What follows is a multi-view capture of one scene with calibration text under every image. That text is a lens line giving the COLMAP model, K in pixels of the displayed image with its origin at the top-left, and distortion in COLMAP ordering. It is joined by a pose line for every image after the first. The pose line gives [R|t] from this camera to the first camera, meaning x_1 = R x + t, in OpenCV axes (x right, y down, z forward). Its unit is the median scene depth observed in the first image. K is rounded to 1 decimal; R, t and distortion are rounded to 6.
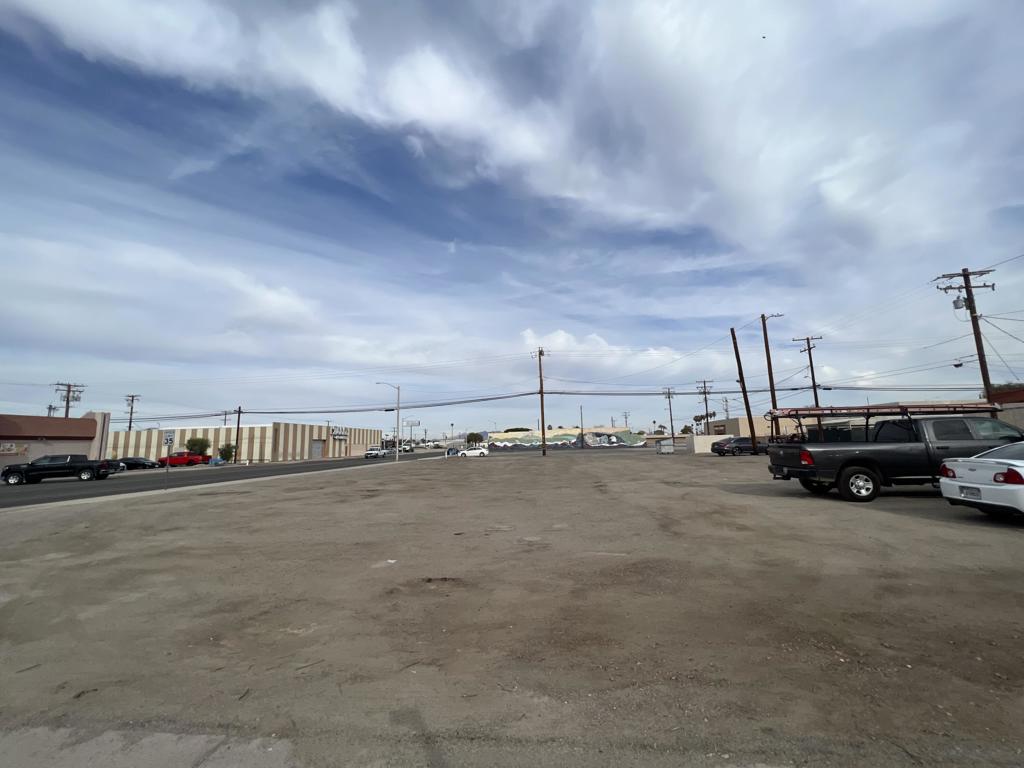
lens RADIAL K [[410.4, 0, 510.7], [0, 410.4, 380.4], [0, 0, 1]] dist [-0.002071, 0.000293]
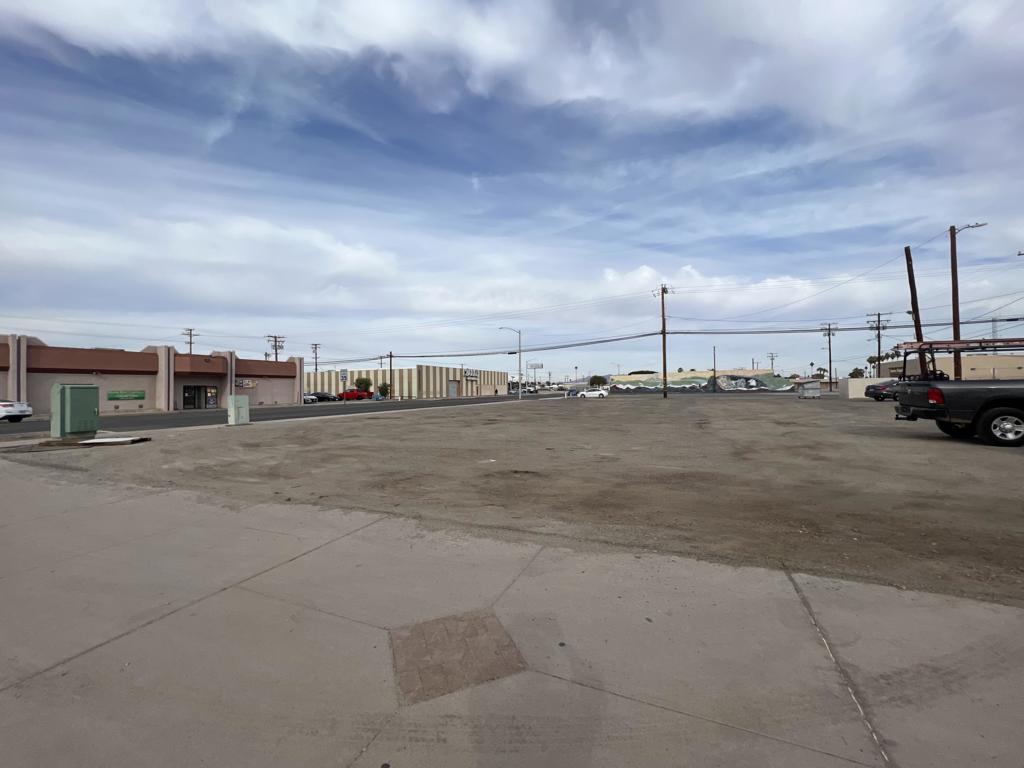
lens RADIAL K [[410.4, 0, 508.4], [0, 410.4, 383.0], [0, 0, 1]] dist [-0.002071, 0.000293]
pose [[0.953525, 0.010213, -0.301141, 0.086480], [0.033316, 0.989724, 0.139056, 0.002900], [0.299467, -0.142626, 0.943386, -0.115890]]
